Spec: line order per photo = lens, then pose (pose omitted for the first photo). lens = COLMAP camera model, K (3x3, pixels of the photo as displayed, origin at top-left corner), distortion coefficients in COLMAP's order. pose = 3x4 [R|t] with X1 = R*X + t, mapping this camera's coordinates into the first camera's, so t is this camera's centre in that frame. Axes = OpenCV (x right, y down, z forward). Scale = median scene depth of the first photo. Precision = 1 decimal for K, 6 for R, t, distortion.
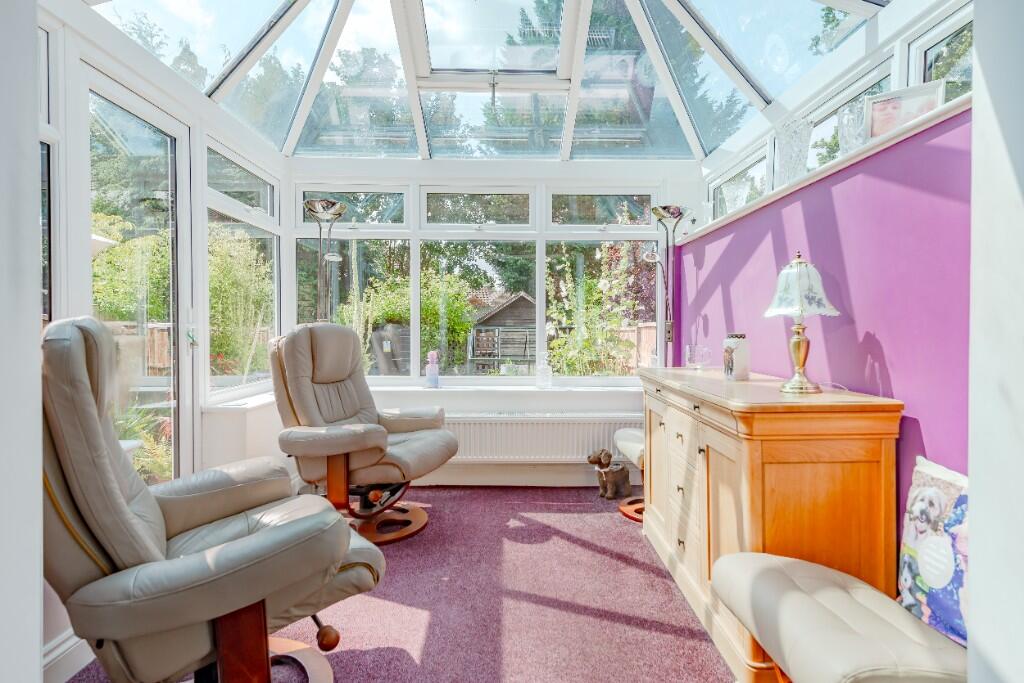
lens RADIAL K [[581.5, 0, 515.7], [0, 581.5, 340.8], [0, 0, 1]] dist [0.002199, 0.000369]
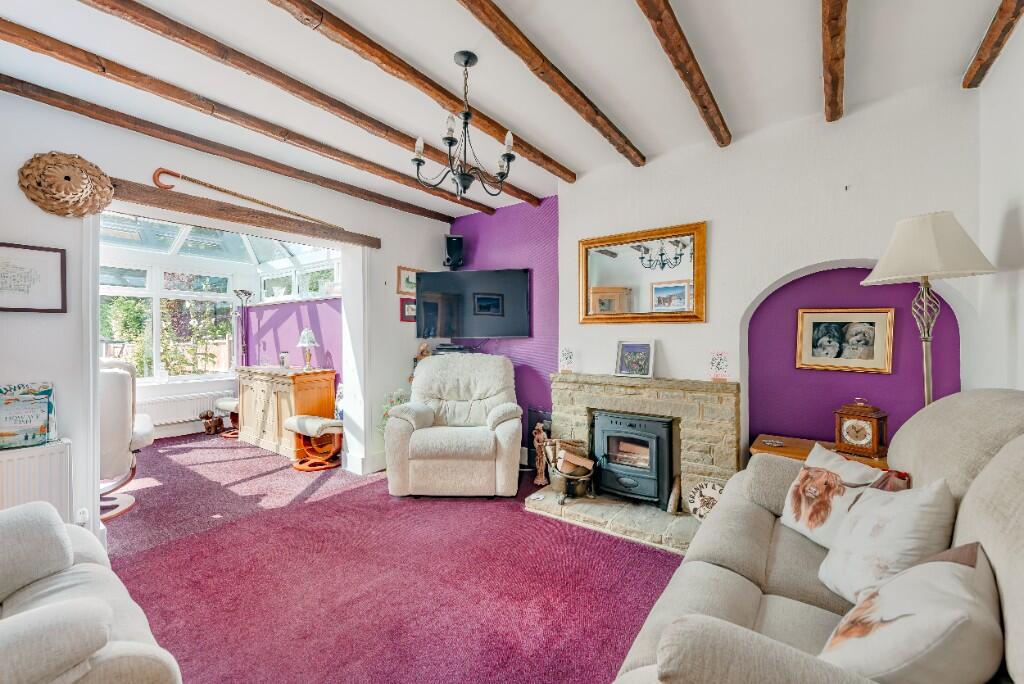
lens RADIAL K [[433.2, 0, 517.7], [0, 433.2, 337.0], [0, 0, 1]] dist [0.002601, -0.000098]
pose [[0.610846, -0.016577, 0.791576, -0.561059], [0.026396, 0.999651, 0.000565, -0.052162], [-0.791309, 0.020549, 0.611071, -1.111683]]
